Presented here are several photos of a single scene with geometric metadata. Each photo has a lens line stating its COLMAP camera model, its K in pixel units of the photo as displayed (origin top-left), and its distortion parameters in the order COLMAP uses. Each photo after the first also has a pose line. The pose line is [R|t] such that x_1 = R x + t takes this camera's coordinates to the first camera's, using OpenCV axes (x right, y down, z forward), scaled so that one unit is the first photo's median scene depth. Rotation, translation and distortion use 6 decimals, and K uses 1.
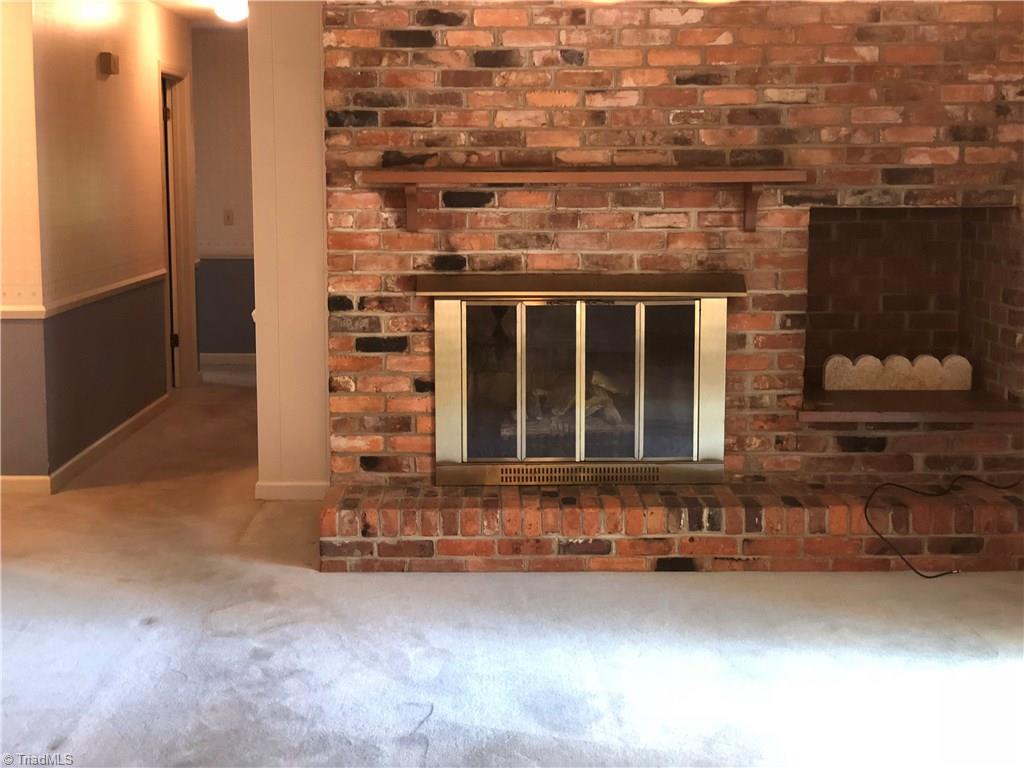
lens RADIAL K [[1530.3, 0, 507.8], [0, 1530.3, 363.7], [0, 0, 1]] dist [0.068853, 0.000000]
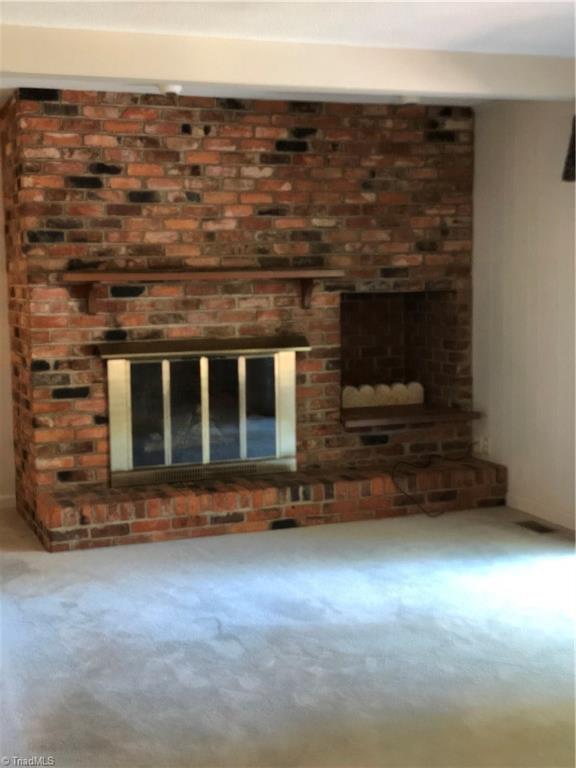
lens RADIAL K [[1147.7, 0, 288.1], [0, 1147.7, 384.1], [0, 0, 1]] dist [0.068853, 0.000000]
pose [[0.931391, -0.048144, 0.360822, -0.287973], [0.056543, 0.998319, -0.012750, 0.004600], [-0.359602, 0.032277, 0.932547, -0.085751]]
